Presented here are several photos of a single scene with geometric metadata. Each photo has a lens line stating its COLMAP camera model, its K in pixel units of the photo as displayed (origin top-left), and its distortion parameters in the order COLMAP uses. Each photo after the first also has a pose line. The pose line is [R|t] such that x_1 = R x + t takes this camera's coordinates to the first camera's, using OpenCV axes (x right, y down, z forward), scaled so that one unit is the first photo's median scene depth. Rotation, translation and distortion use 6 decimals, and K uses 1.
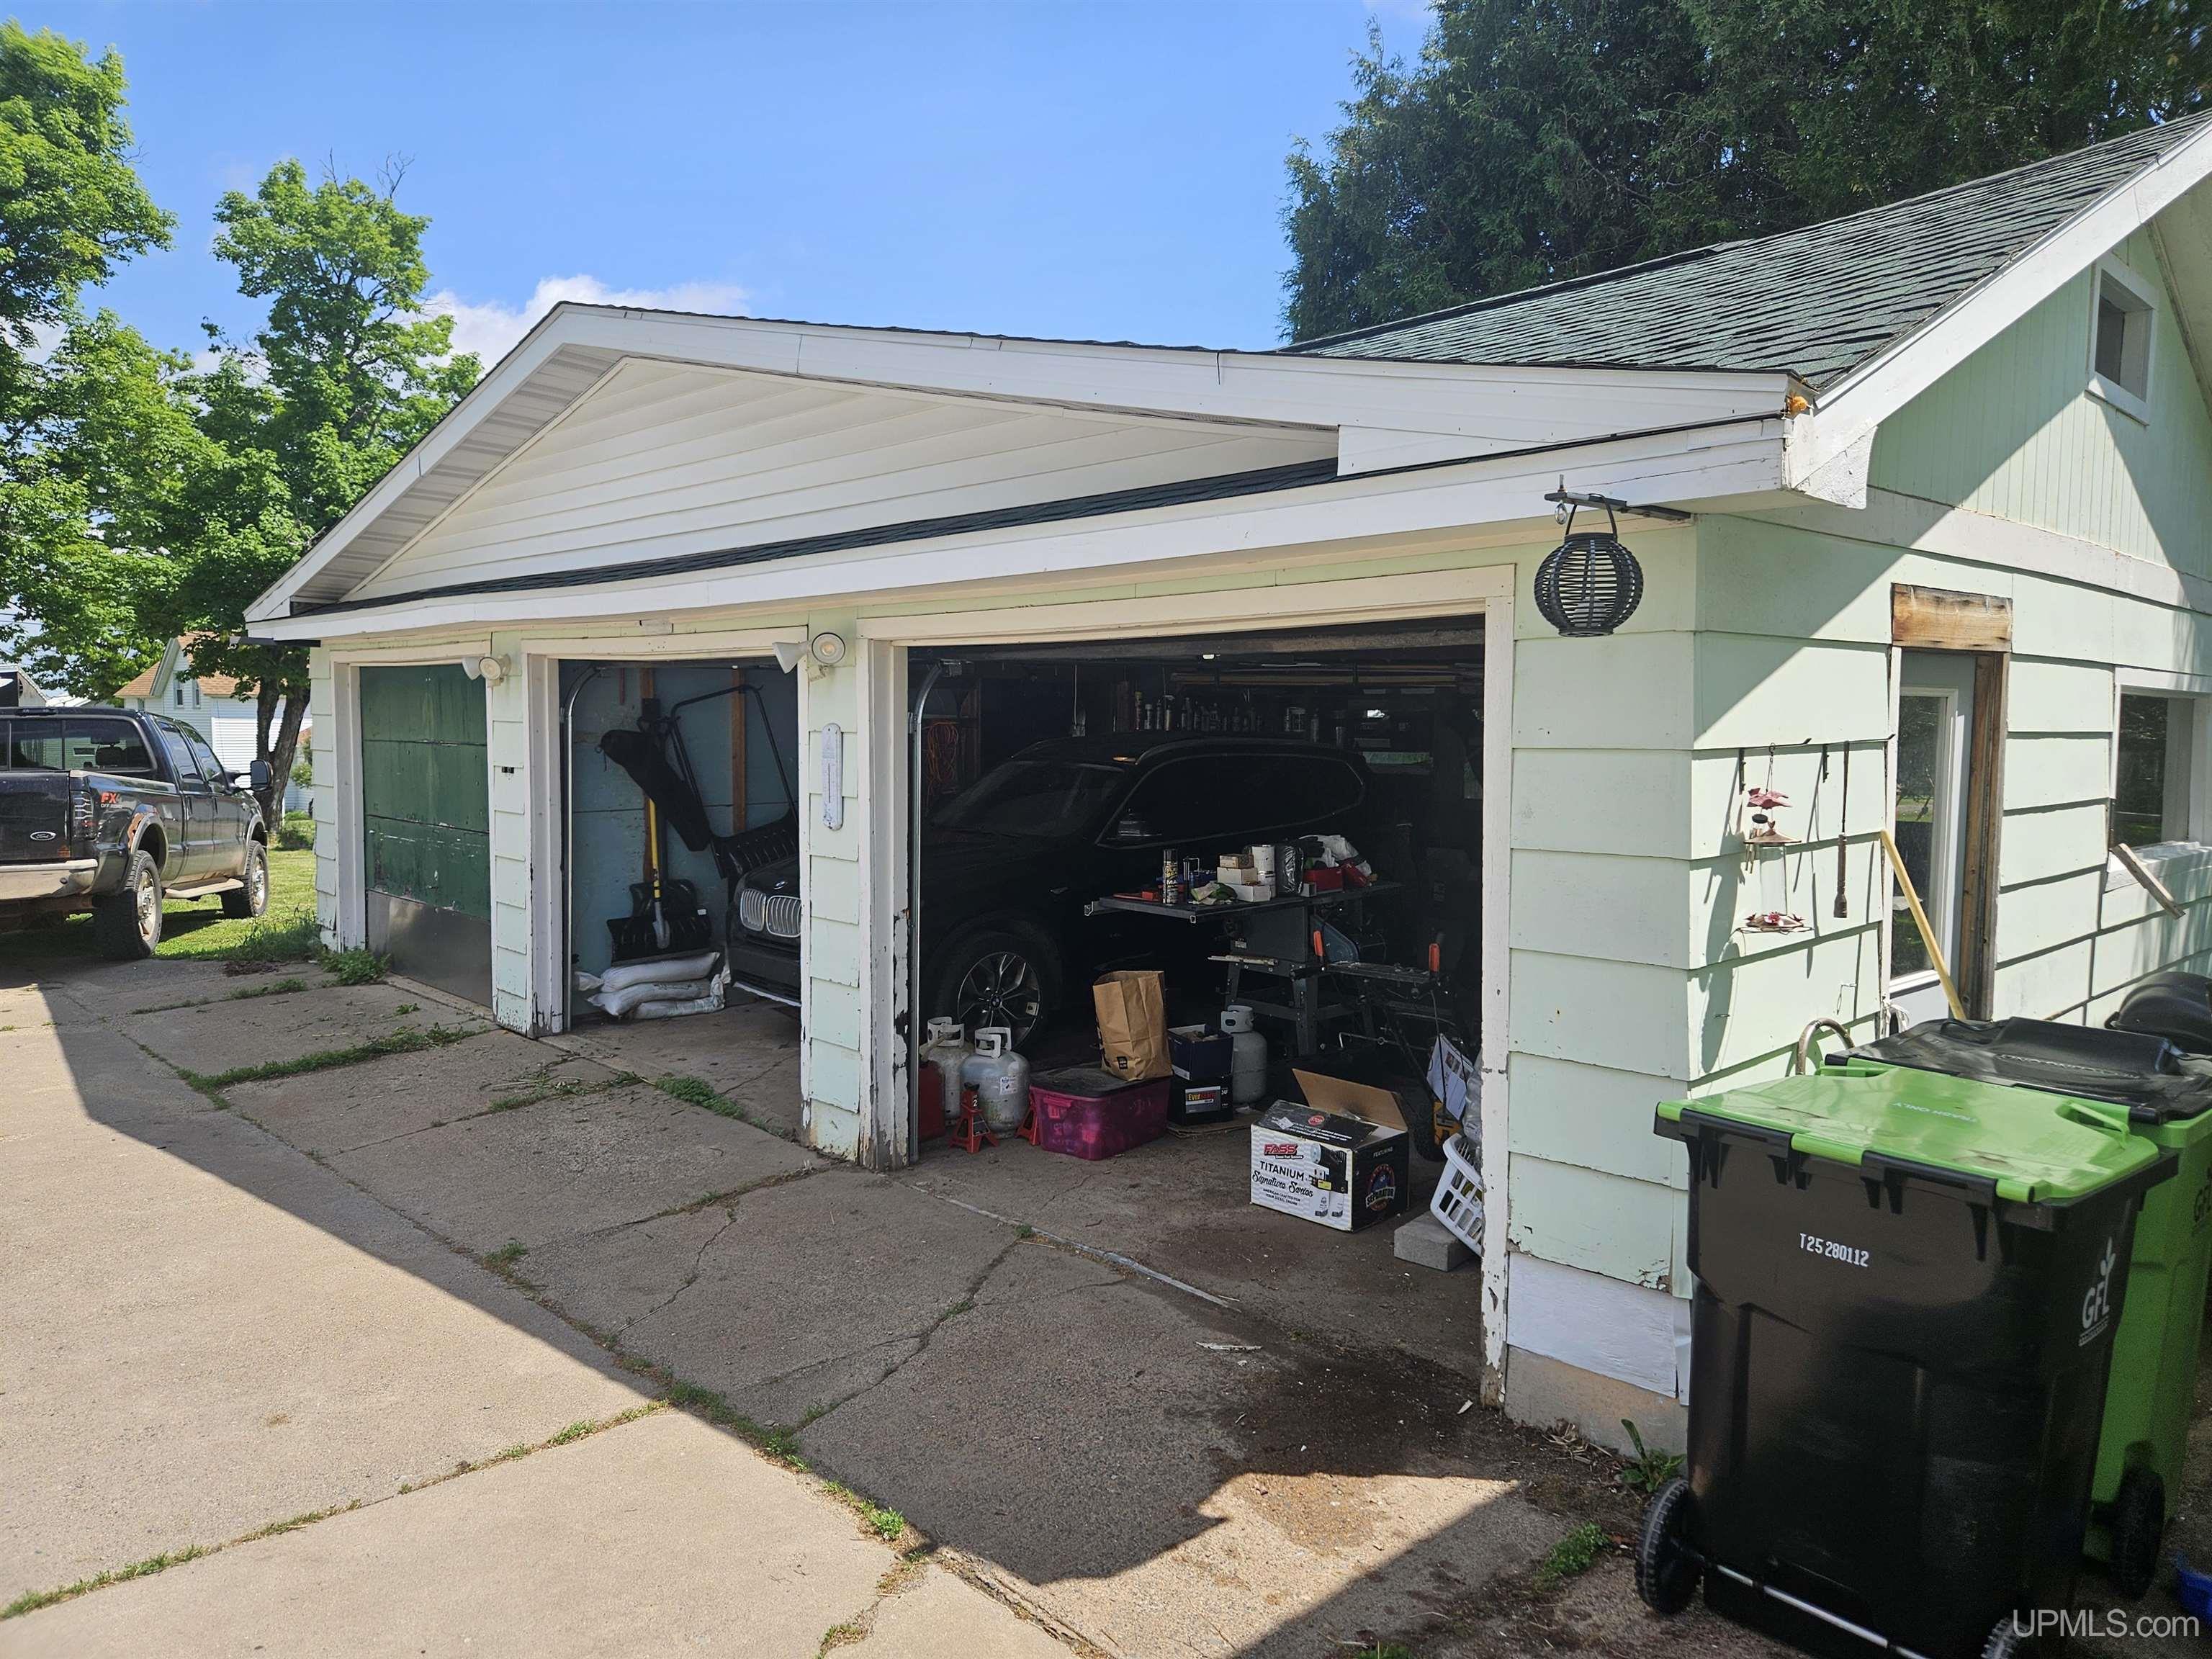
lens RADIAL K [[1487.5, 0, 1108.5], [0, 1487.5, 817.7], [0, 0, 1]] dist [0.060338, -0.049323]
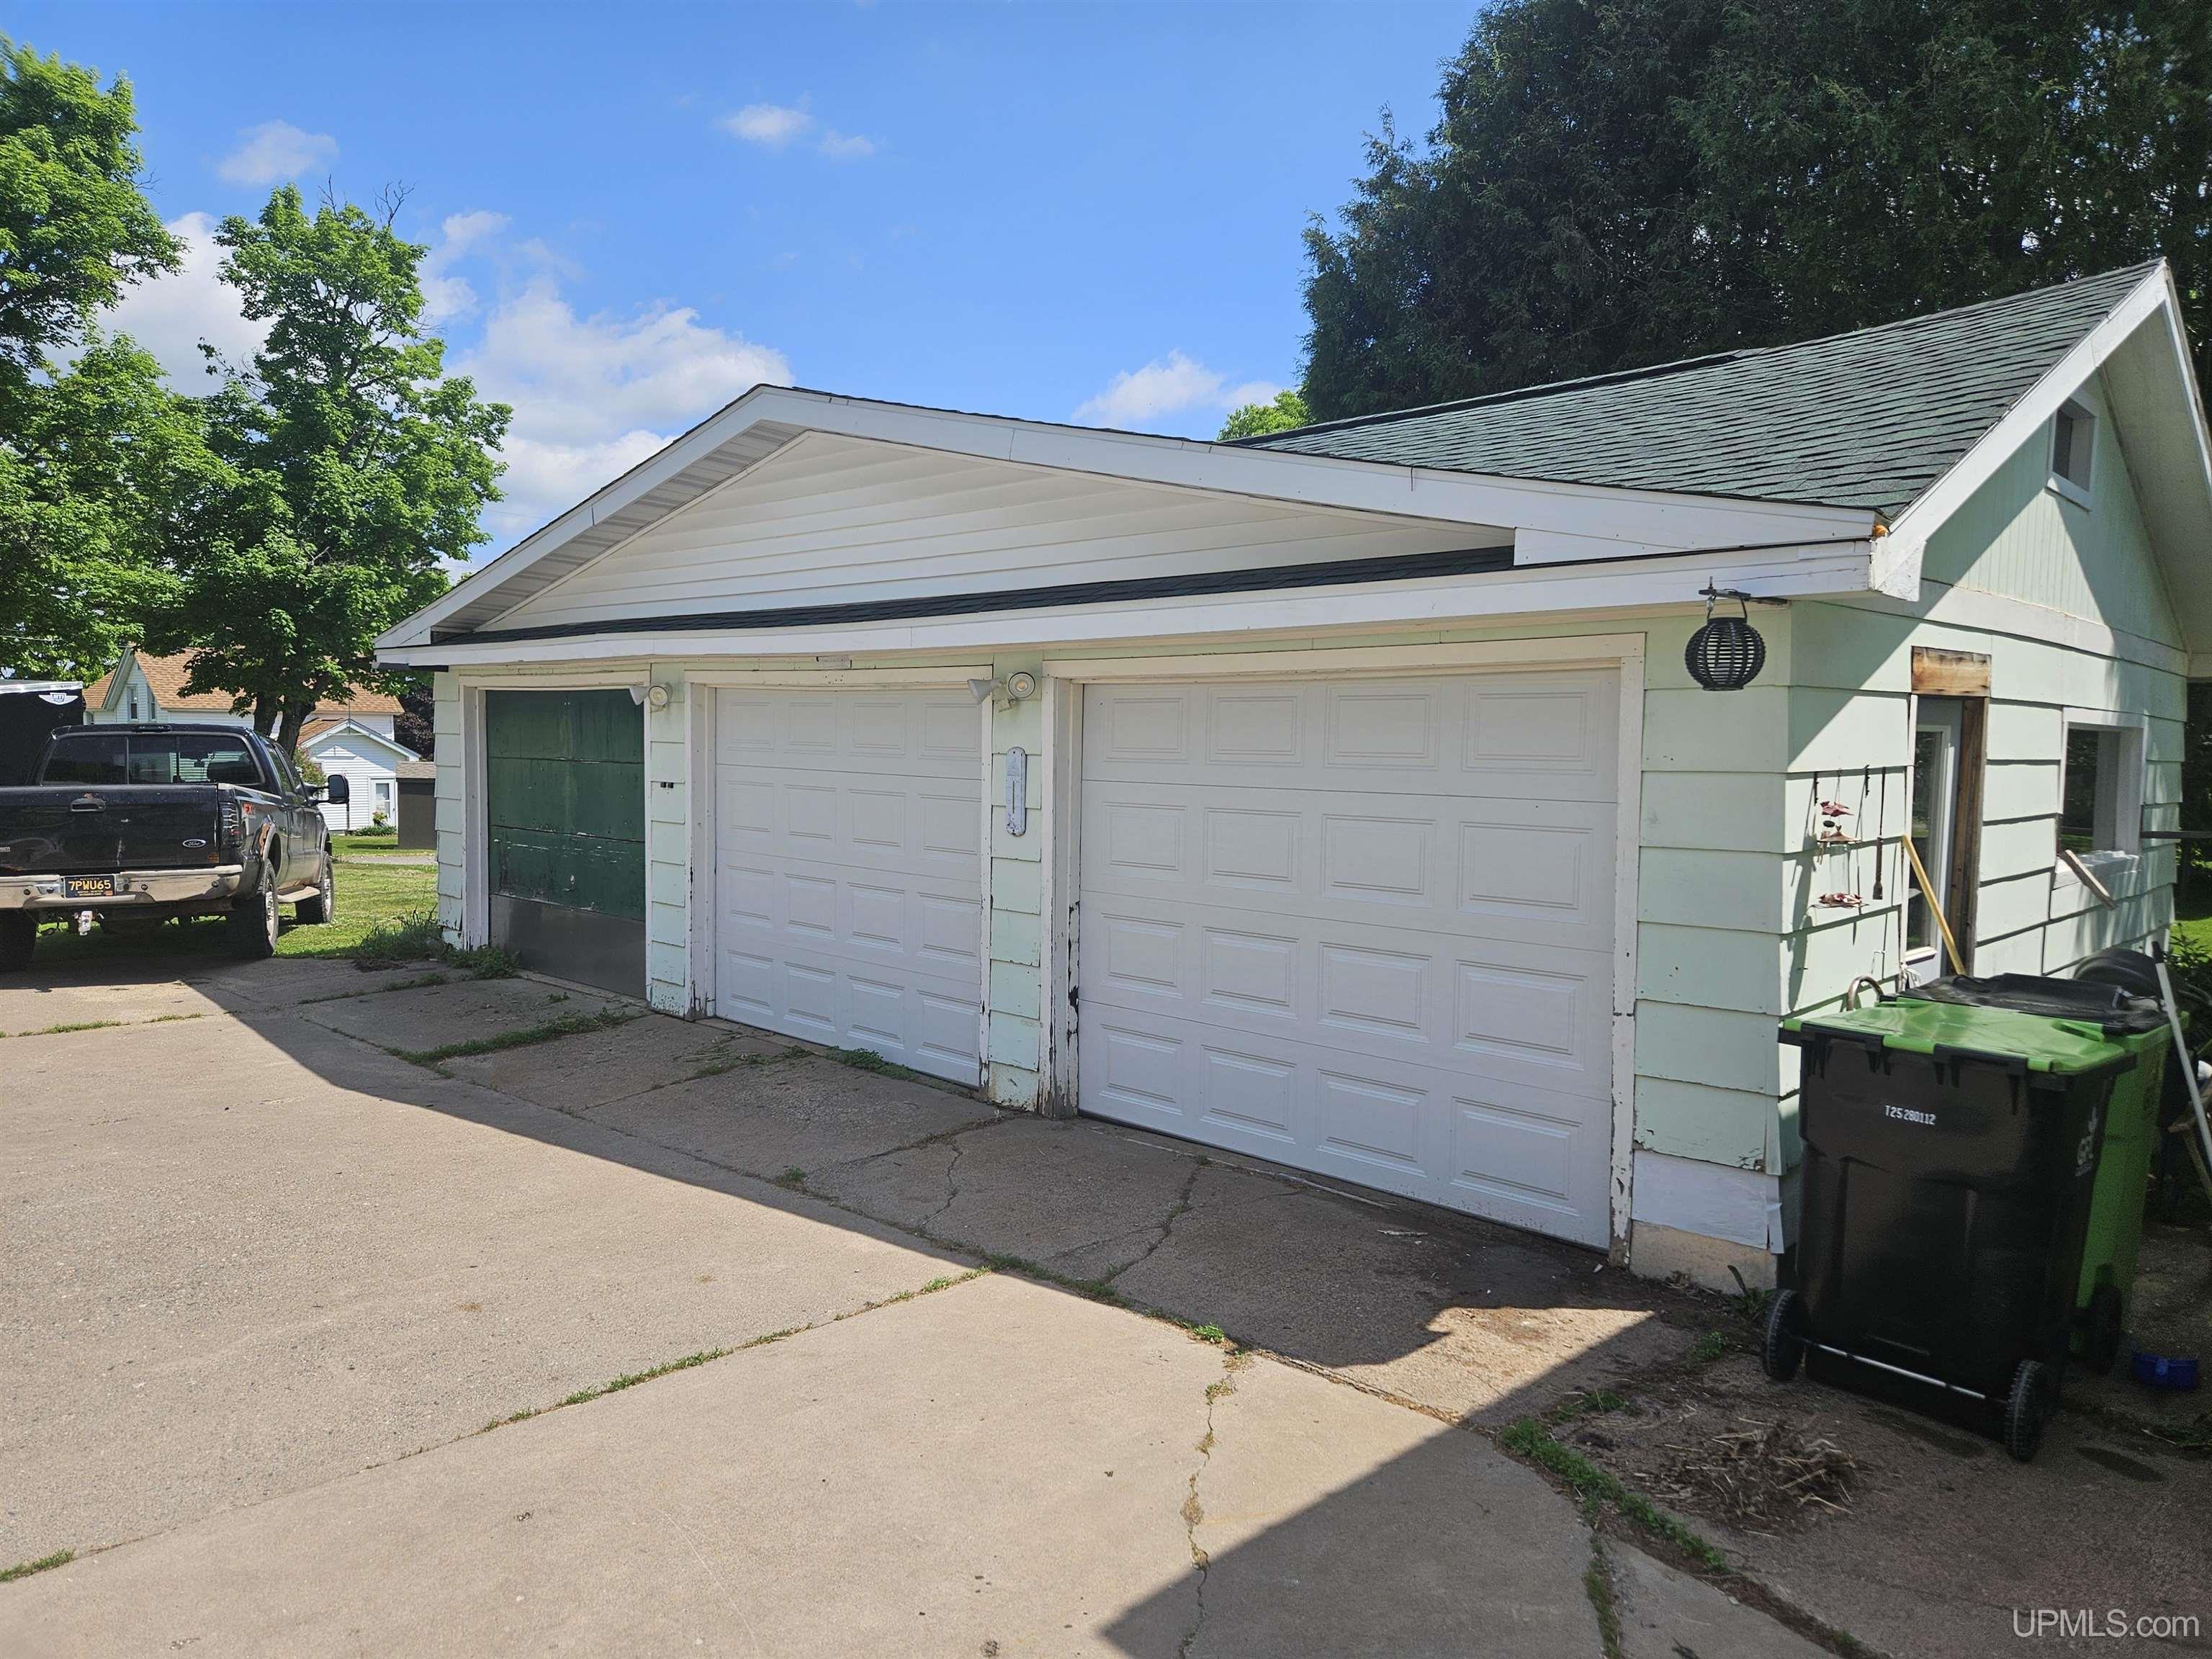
lens RADIAL K [[1487.5, 0, 1096.0], [0, 1487.5, 843.0], [0, 0, 1]] dist [0.060338, -0.049323]
pose [[0.999164, 0.003504, 0.040723, -0.189170], [-0.003678, 0.999984, 0.004214, 0.009826], [-0.040707, -0.004360, 0.999162, -0.220187]]
